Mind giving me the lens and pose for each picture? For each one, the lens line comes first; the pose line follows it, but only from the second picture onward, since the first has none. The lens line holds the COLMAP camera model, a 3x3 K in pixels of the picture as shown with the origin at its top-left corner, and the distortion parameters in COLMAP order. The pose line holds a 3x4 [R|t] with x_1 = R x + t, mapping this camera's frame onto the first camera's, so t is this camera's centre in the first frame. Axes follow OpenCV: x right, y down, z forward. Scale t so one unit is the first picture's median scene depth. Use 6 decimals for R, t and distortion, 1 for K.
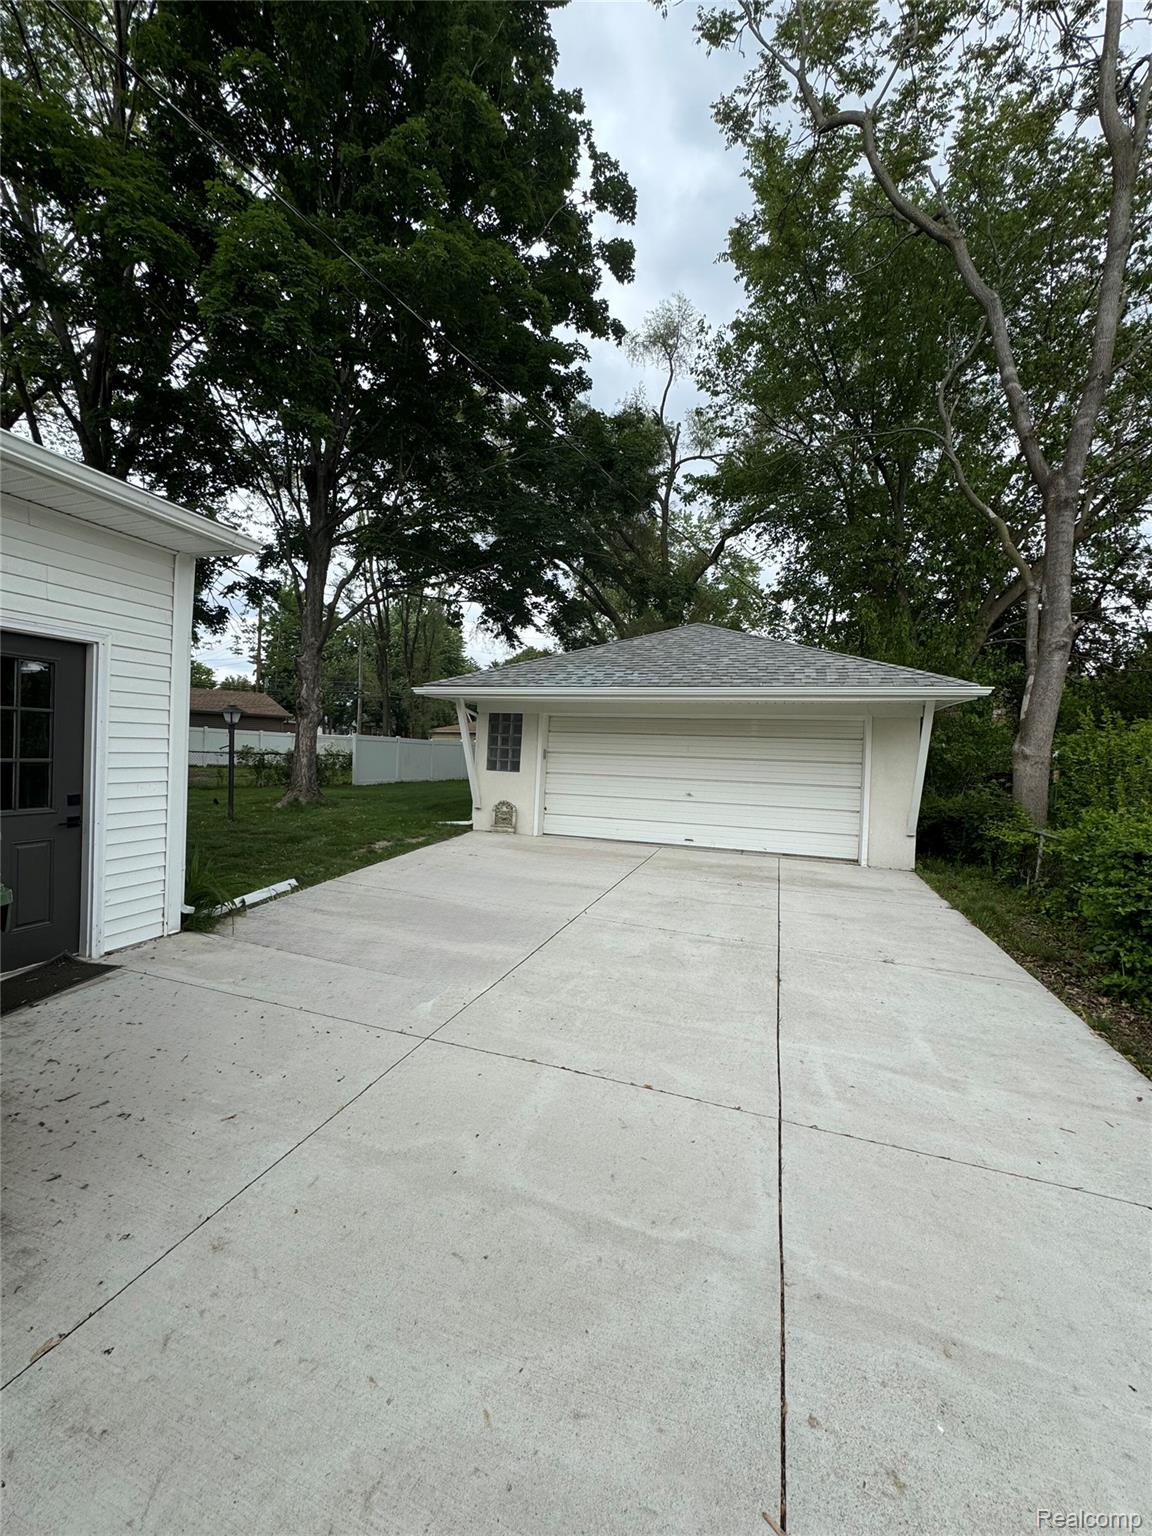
lens RADIAL K [[605.6, 0, 577.4], [0, 605.6, 753.7], [0, 0, 1]] dist [0.008609, 0.000506]
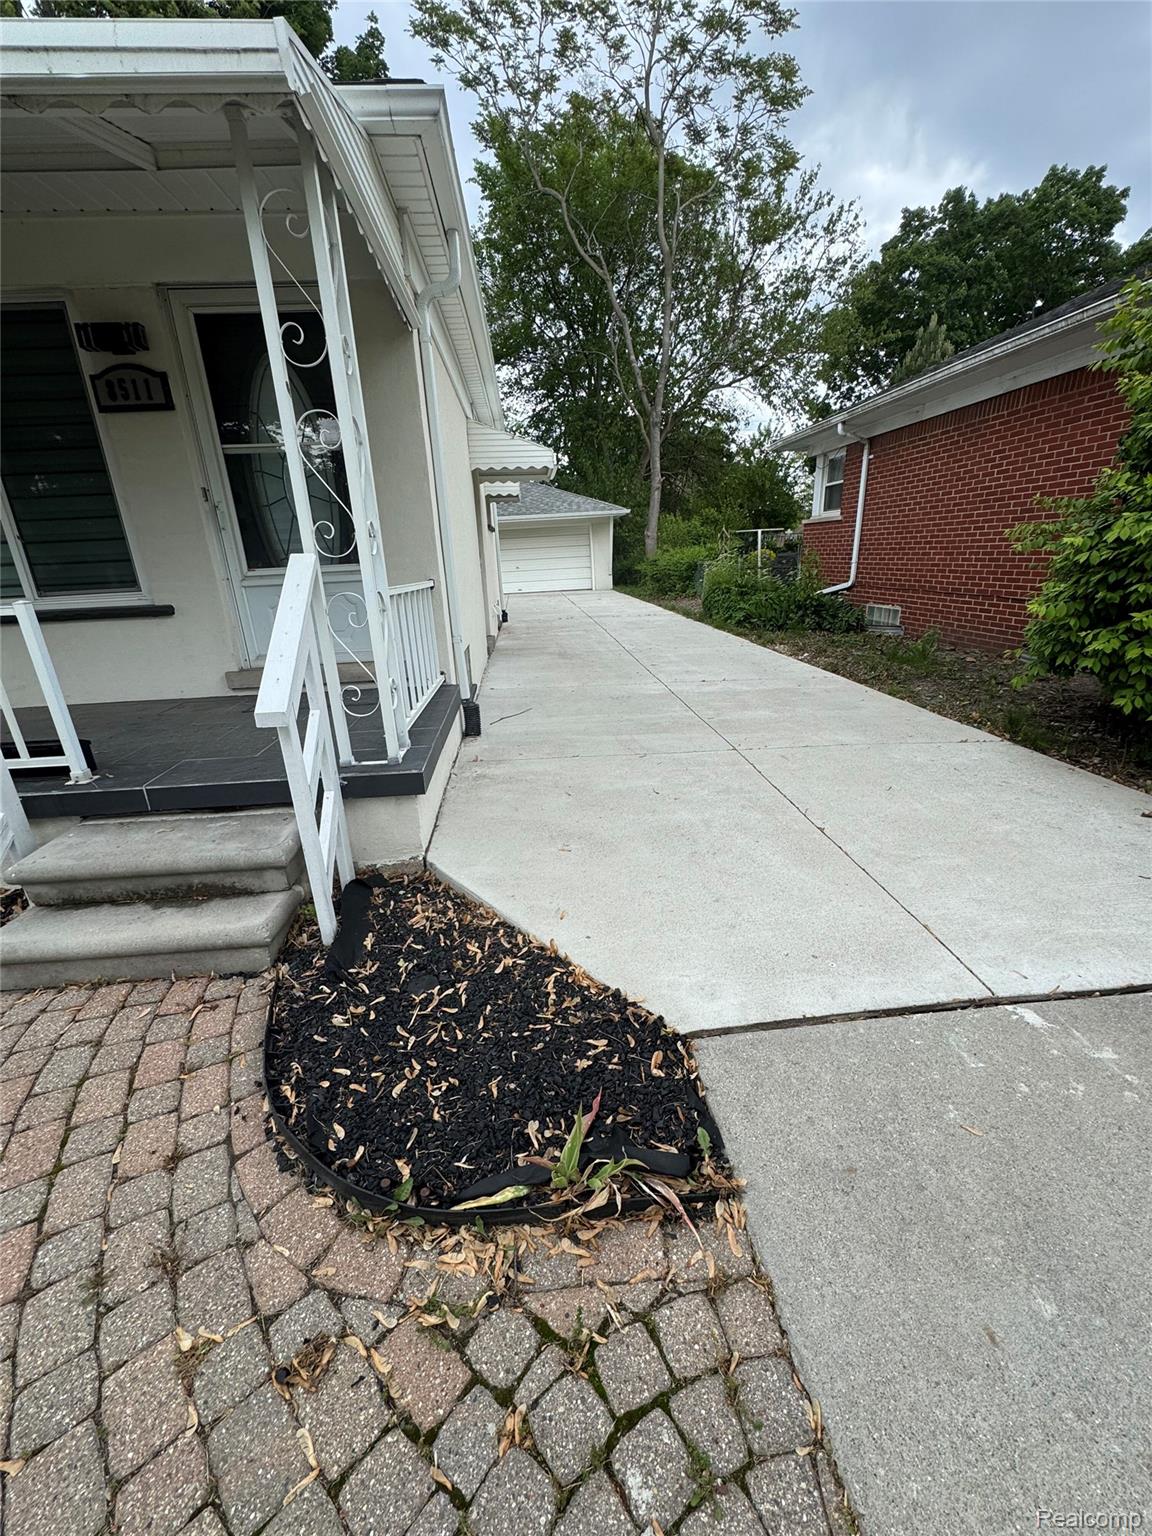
lens RADIAL K [[612.2, 0, 576.0], [0, 612.2, 768.0], [0, 0, 1]] dist [-0.006727, 0.000851]
pose [[0.918606, -0.201987, 0.339653, -0.535591], [0.085657, 0.940841, 0.327843, 0.045513], [-0.385779, -0.272065, 0.881564, -1.252410]]
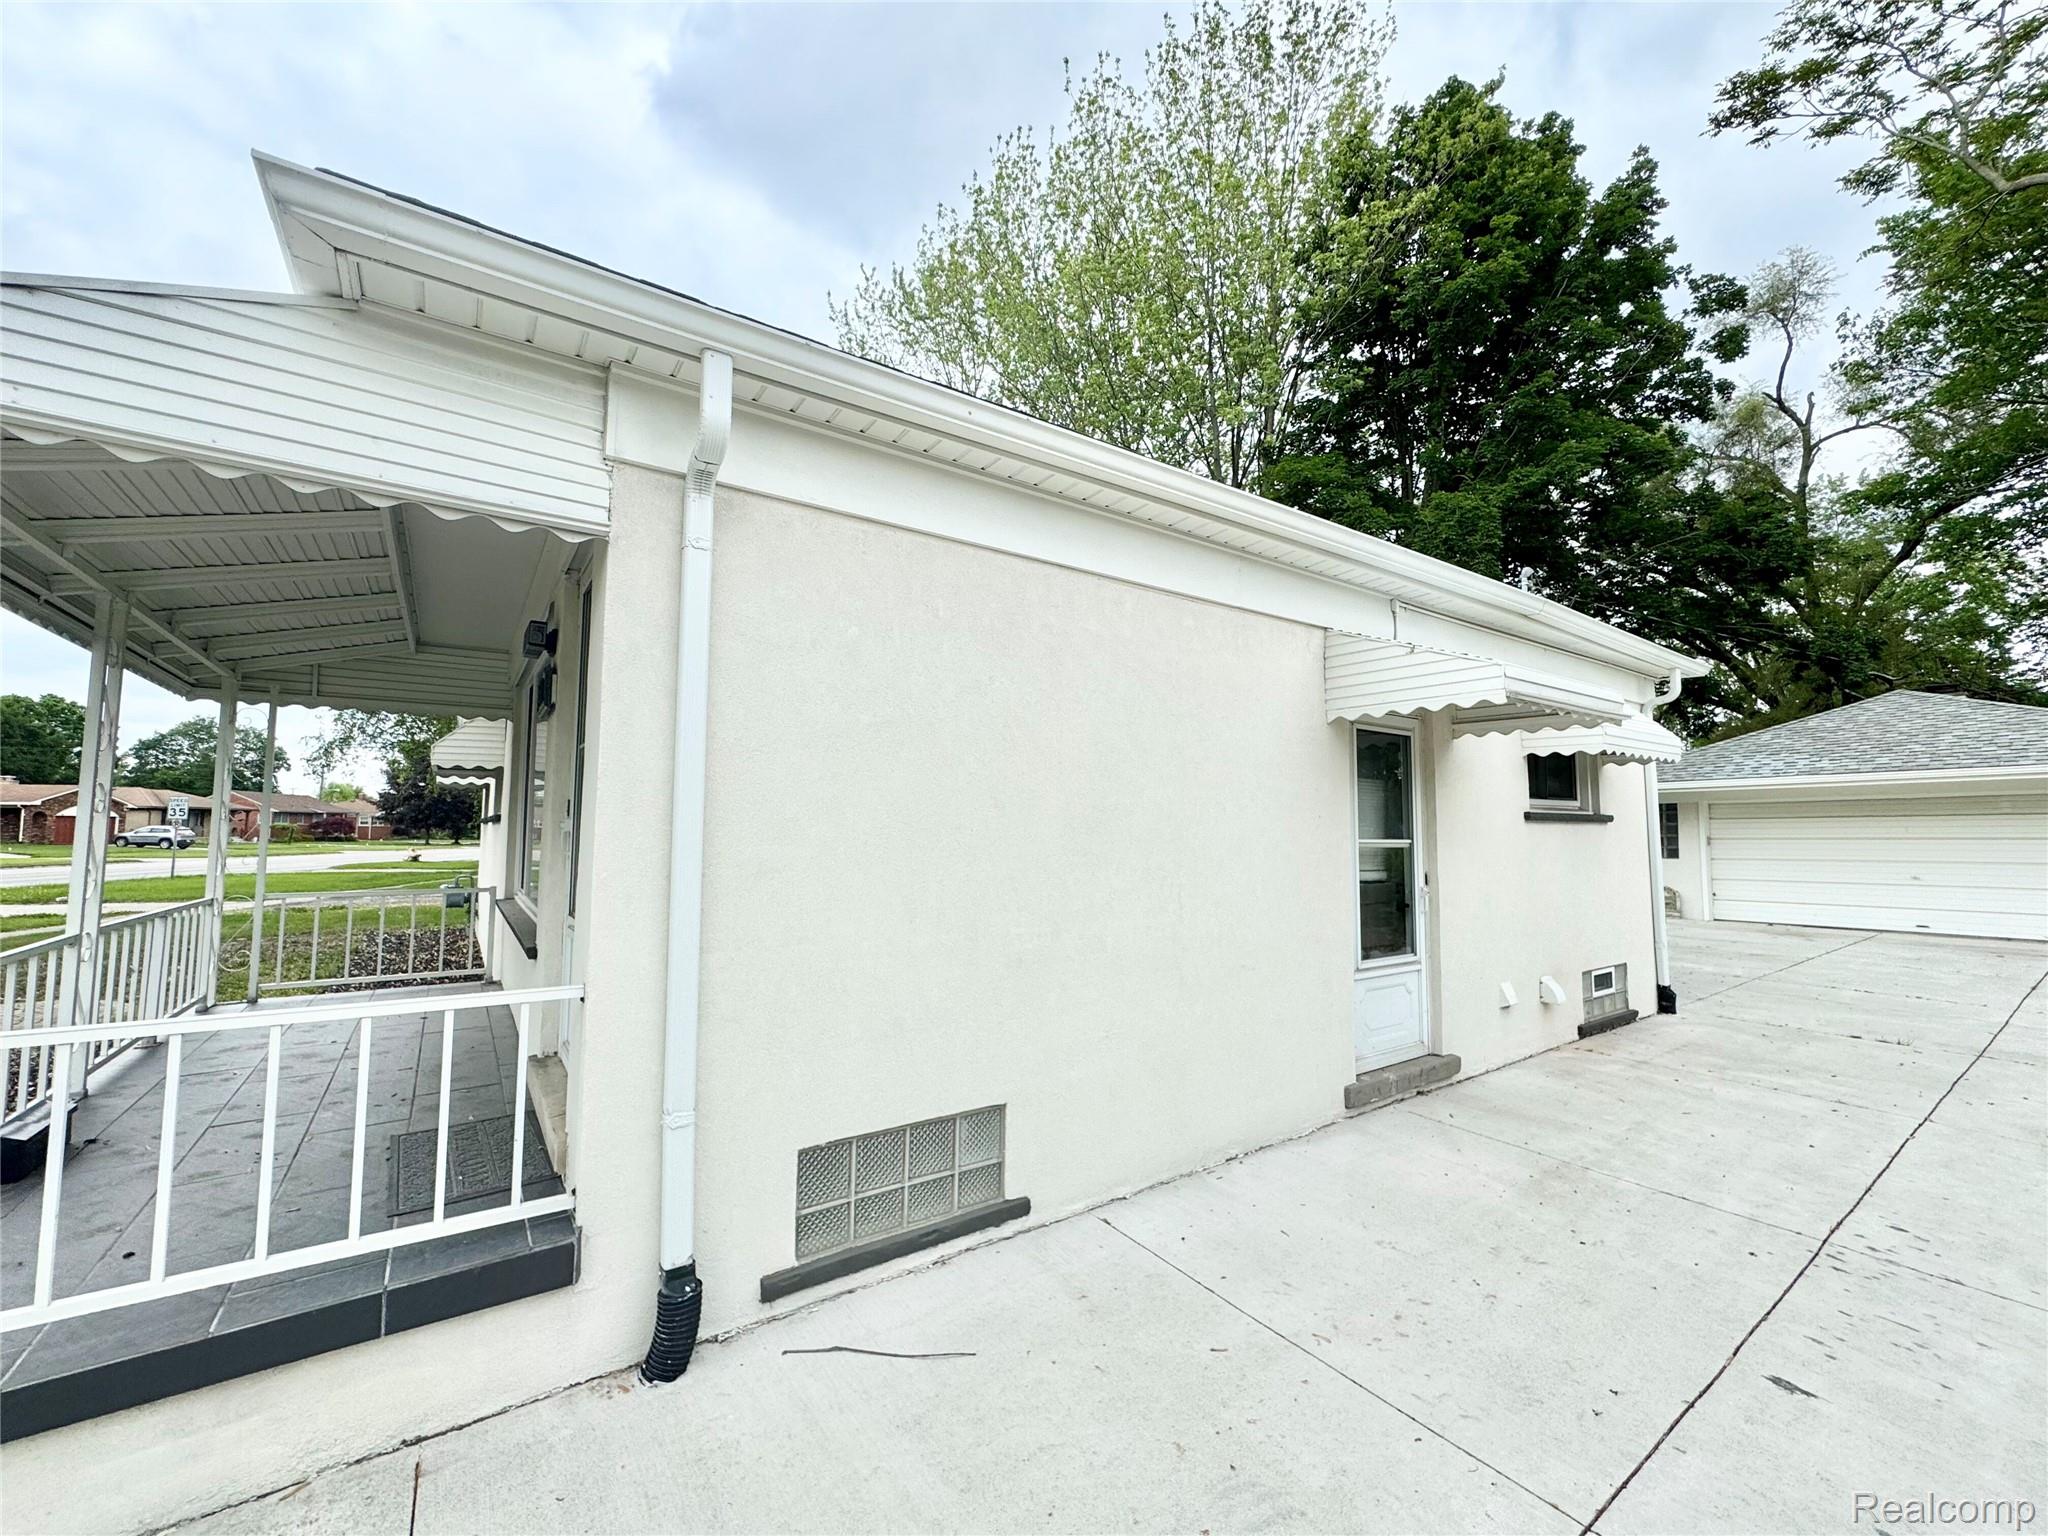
lens RADIAL K [[816.2, 0, 1013.3], [0, 816.2, 760.7], [0, 0, 1]] dist [-0.006727, 0.000851]
pose [[0.803212, -0.086955, -0.589313, -0.203909], [0.016959, 0.992226, -0.123290, 0.018125], [0.595452, 0.089034, 0.798442, -0.957555]]
